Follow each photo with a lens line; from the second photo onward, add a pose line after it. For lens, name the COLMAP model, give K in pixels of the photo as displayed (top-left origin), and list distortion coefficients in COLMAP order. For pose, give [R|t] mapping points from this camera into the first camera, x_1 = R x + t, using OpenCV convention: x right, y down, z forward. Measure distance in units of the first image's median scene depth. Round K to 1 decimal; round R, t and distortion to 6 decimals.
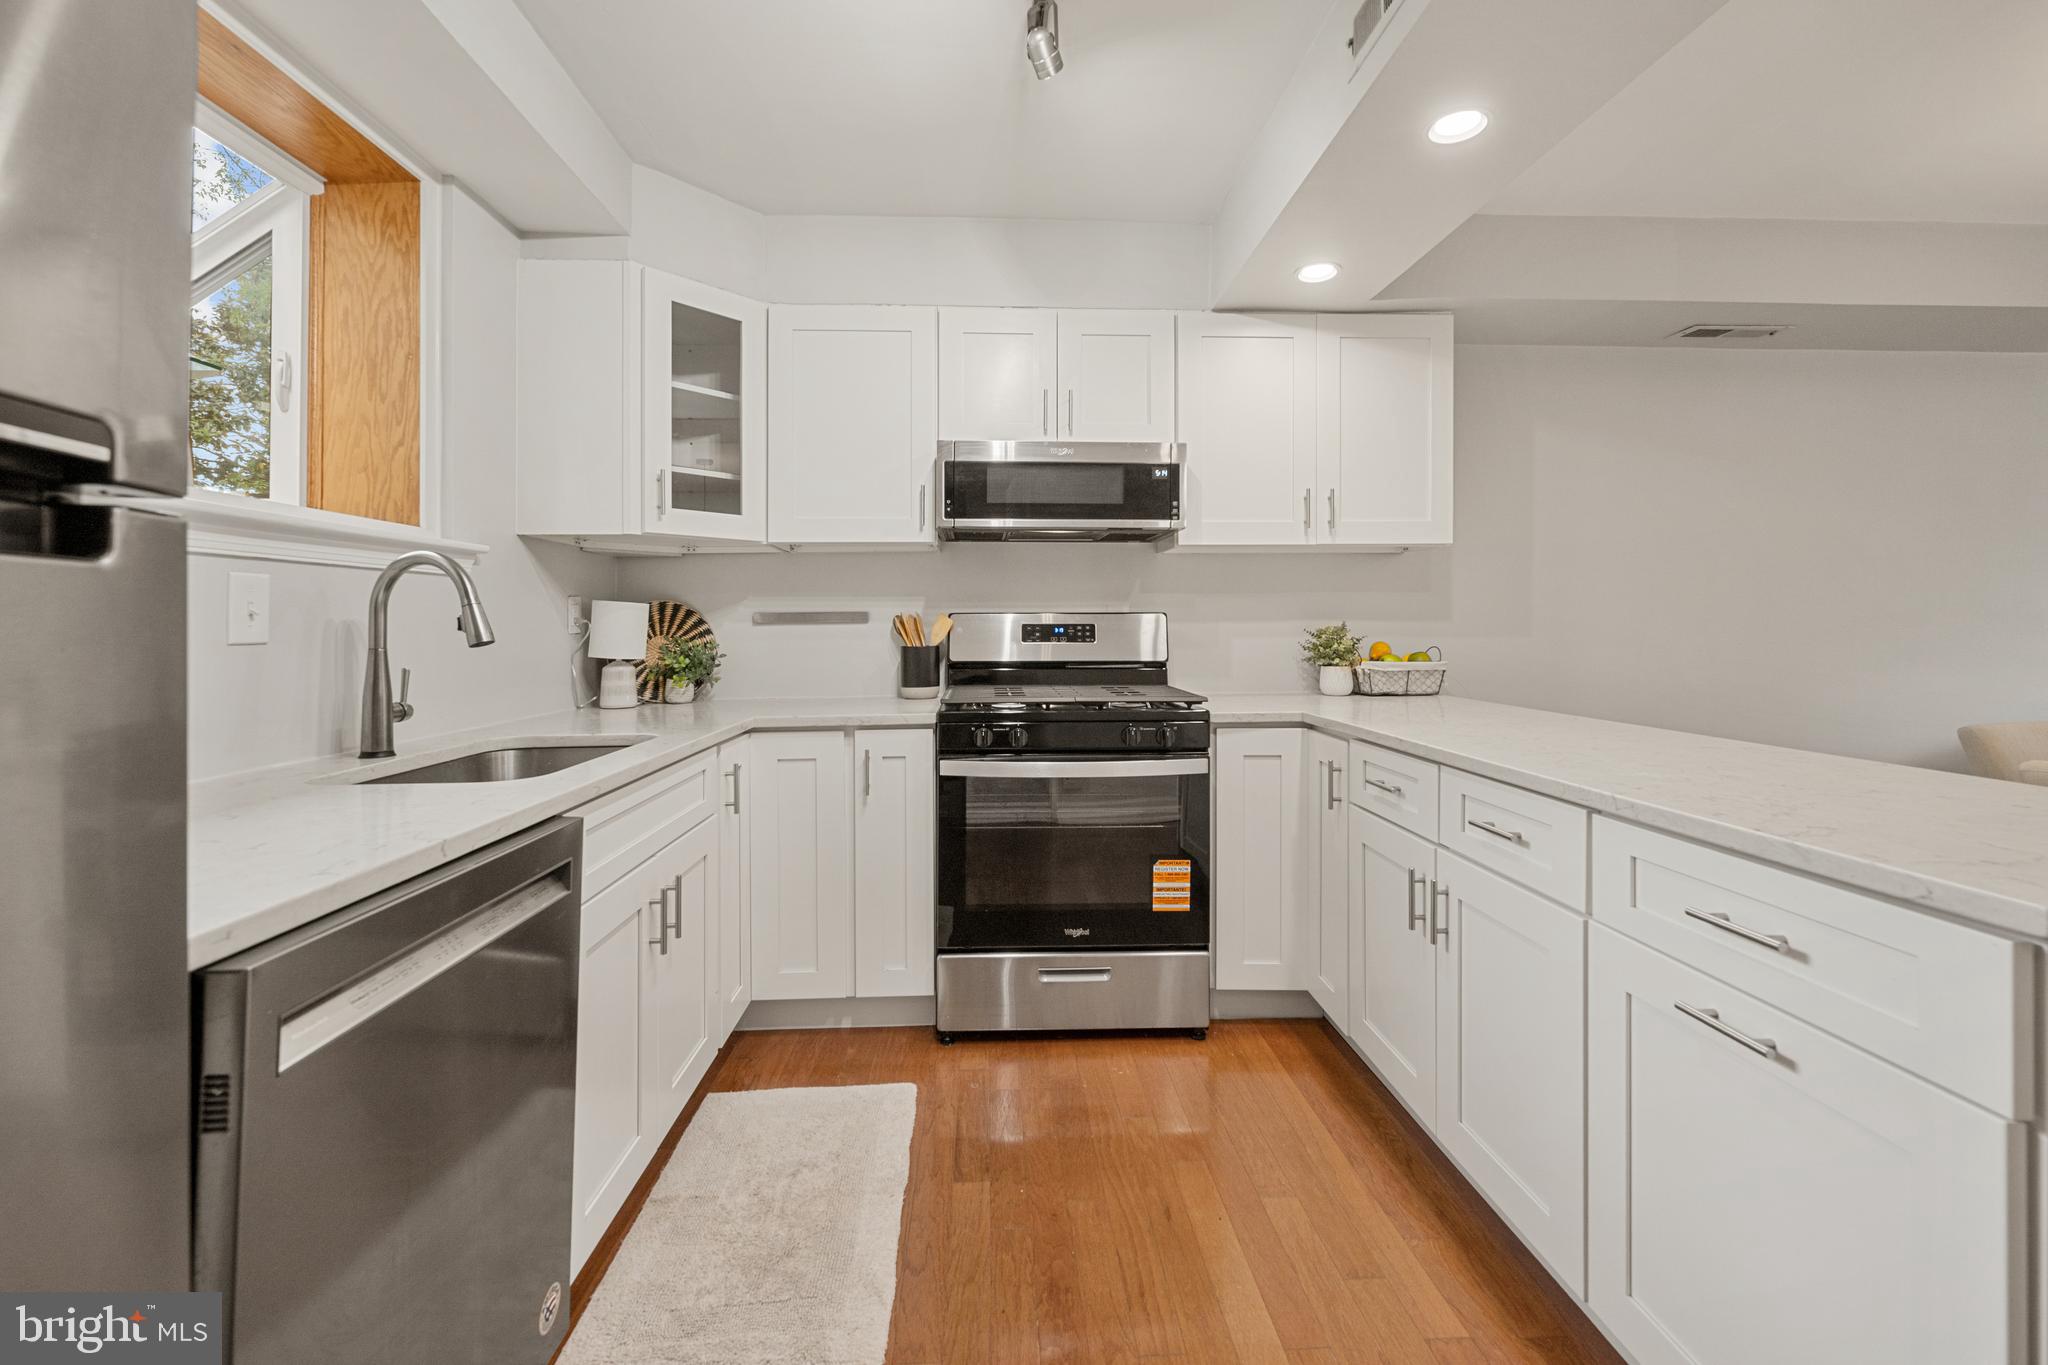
lens RADIAL K [[830.7, 0, 1005.3], [0, 830.7, 621.6], [0, 0, 1]] dist [-0.001412, -0.000078]
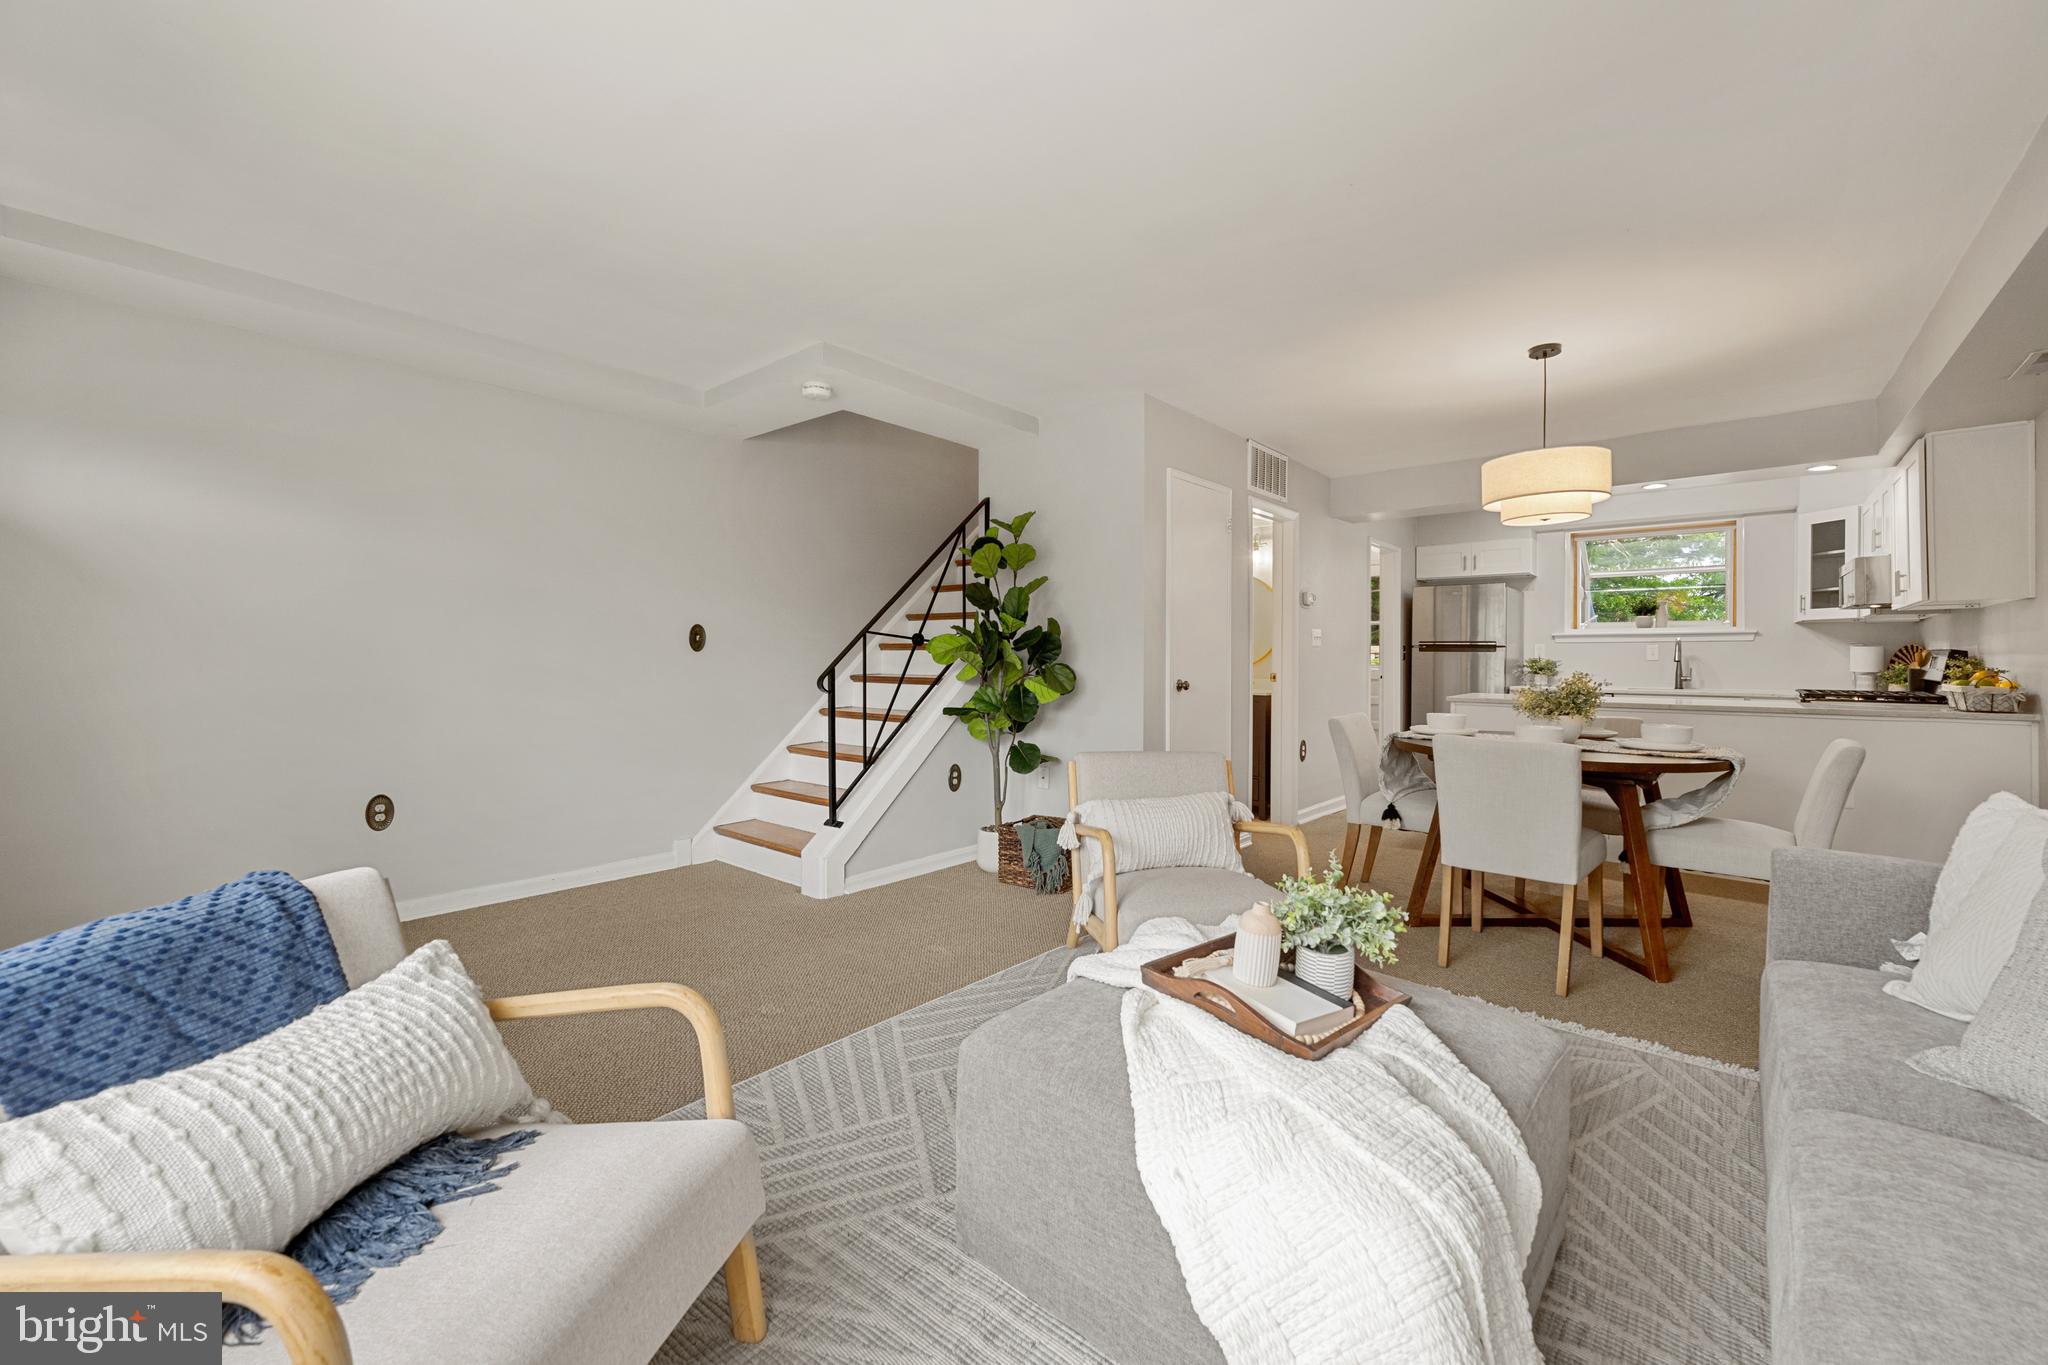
lens RADIAL K [[830.7, 0, 1023.4], [0, 830.7, 659.2], [0, 0, 1]] dist [-0.001412, -0.000078]
pose [[-0.675502, 0.006051, -0.737334, 3.011737], [0.005812, 0.999979, 0.002883, -0.007664], [0.737336, -0.002338, -0.675523, 0.952209]]
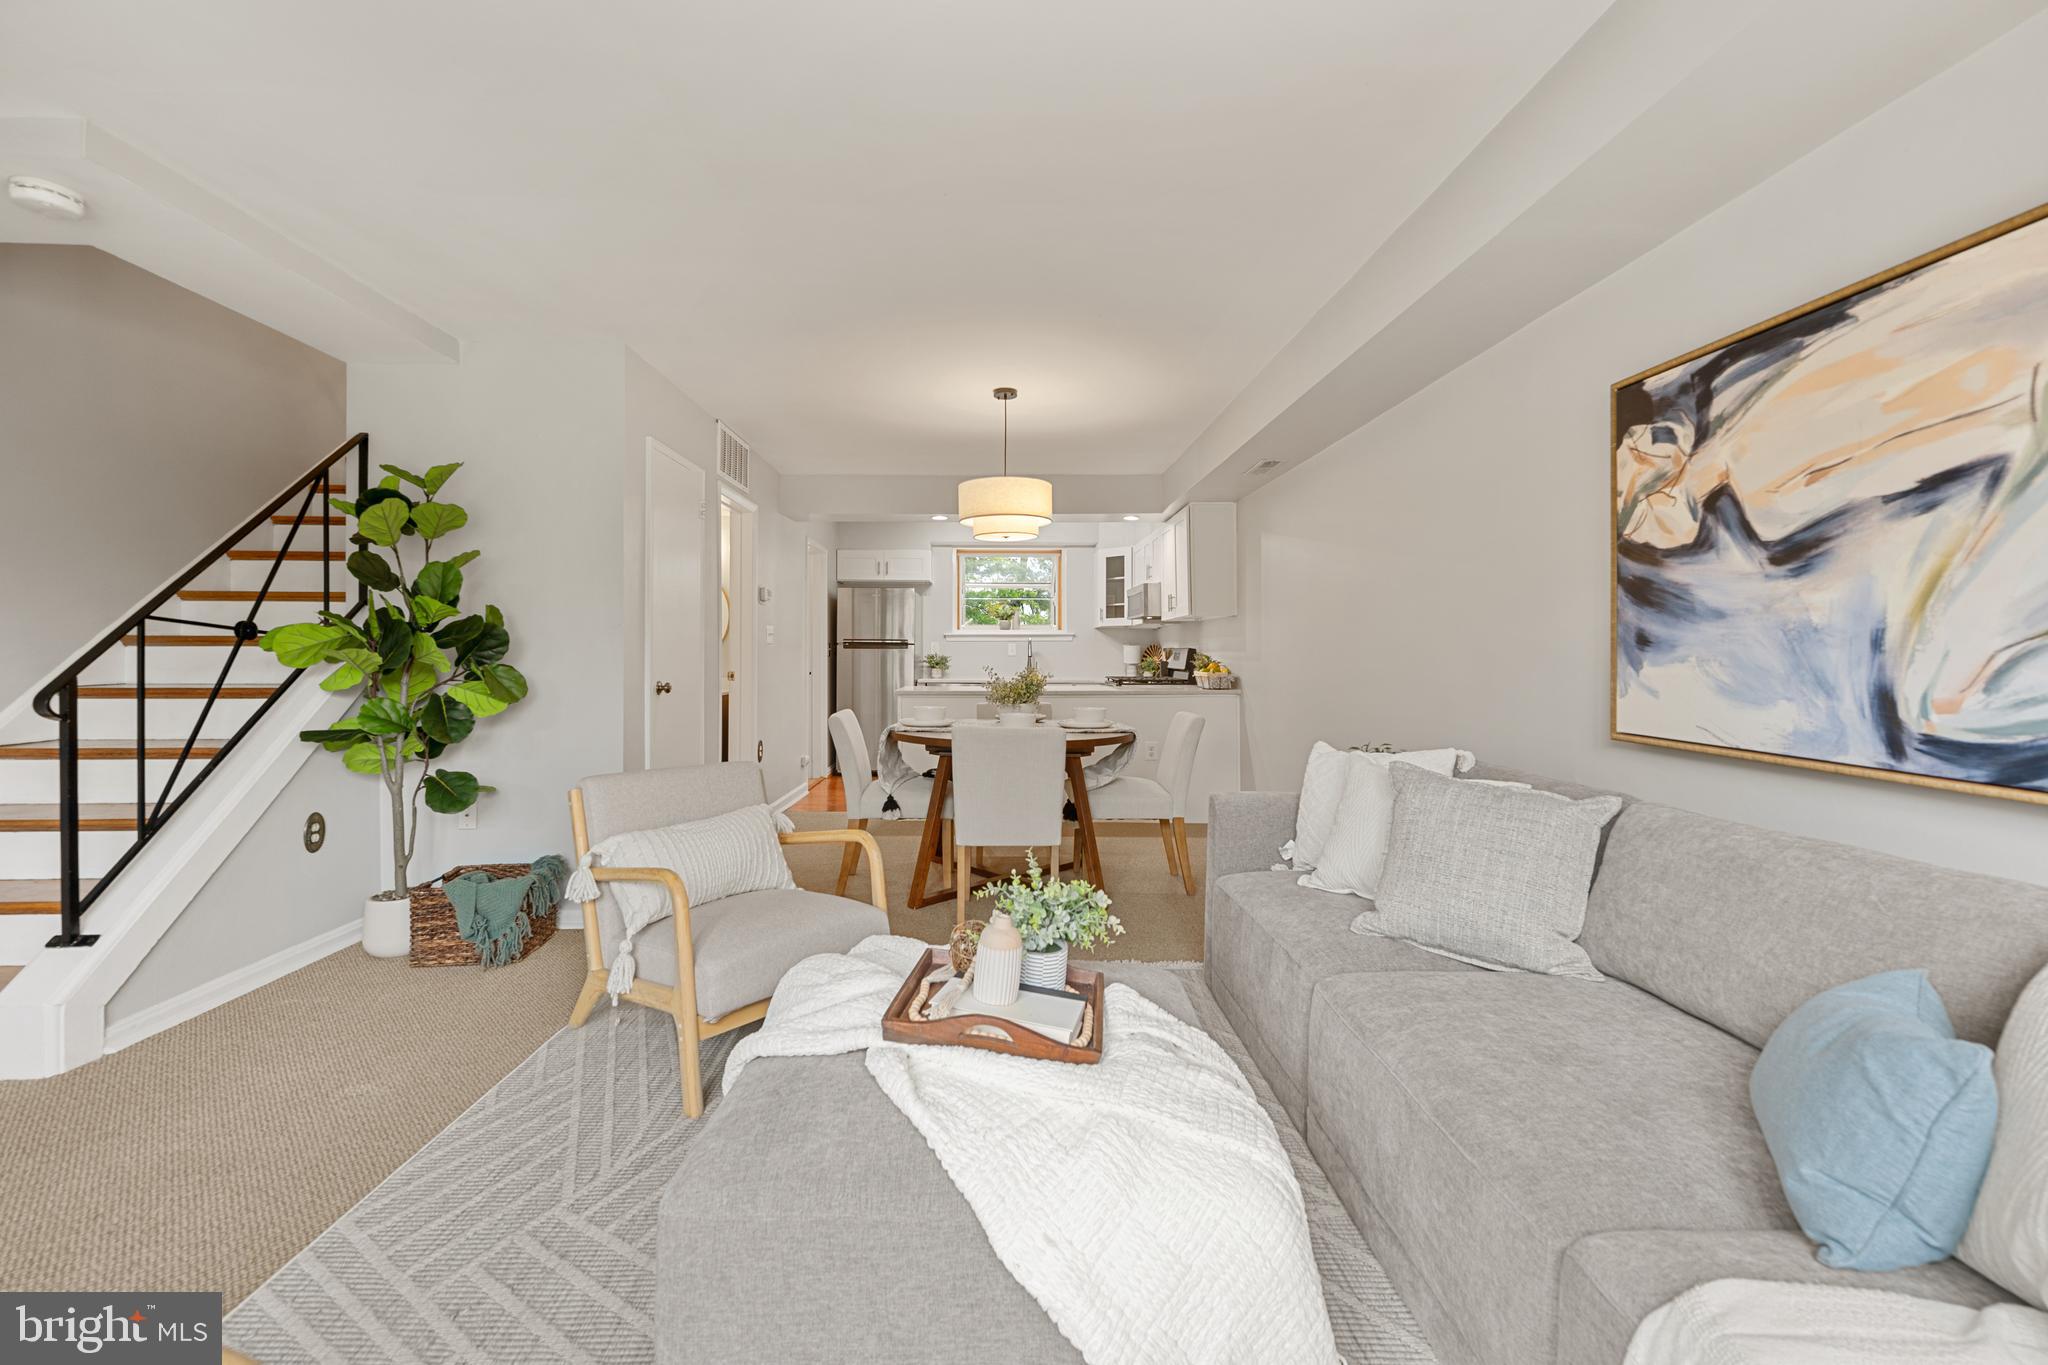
lens RADIAL K [[830.7, 0, 1028.4], [0, 830.7, 648.7], [0, 0, 1]] dist [-0.001412, -0.000078]
pose [[0.004315, -0.000190, -0.999991, 3.027257], [0.006515, 0.999979, -0.000162, -0.012911], [0.999969, -0.006514, 0.004316, 0.675842]]
